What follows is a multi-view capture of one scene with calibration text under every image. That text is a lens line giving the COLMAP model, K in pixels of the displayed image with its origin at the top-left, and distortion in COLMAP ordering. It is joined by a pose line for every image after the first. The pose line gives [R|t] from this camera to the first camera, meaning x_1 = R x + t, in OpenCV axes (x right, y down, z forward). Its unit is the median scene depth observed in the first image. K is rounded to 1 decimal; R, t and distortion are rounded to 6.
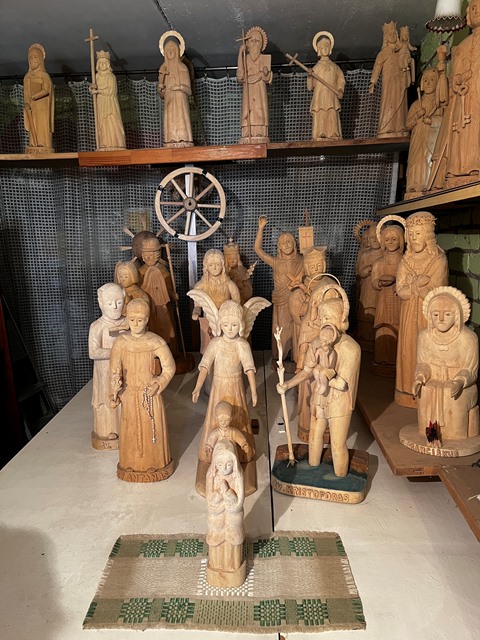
lens RADIAL K [[480.9, 0, 246.5], [0, 480.9, 328.8], [0, 0, 1]] dist [0.073768, -0.109293]
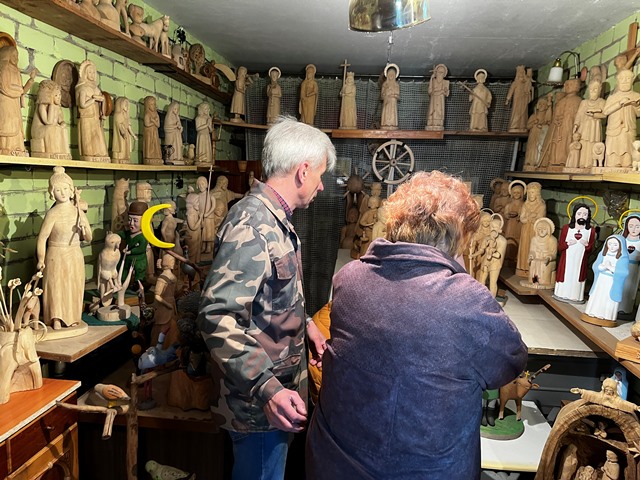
lens RADIAL K [[480.9, 0, 328.1], [0, 480.9, 241.9], [0, 0, 1]] dist [0.073768, -0.109293]
pose [[0.997238, 0.067869, -0.030164, -0.286078], [-0.068811, 0.997136, -0.031384, 0.090629], [0.027948, 0.033373, 0.999052, -0.706993]]
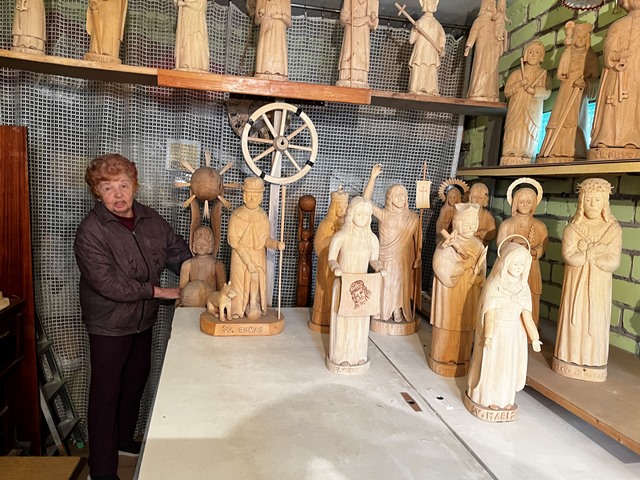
lens RADIAL K [[480.9, 0, 323.2], [0, 480.9, 244.0], [0, 0, 1]] dist [0.073768, -0.109293]
pose [[0.963810, 0.058484, 0.260096, -0.275636], [-0.040689, 0.996480, -0.073289, -0.008672], [-0.263467, 0.060054, 0.962797, 0.130656]]
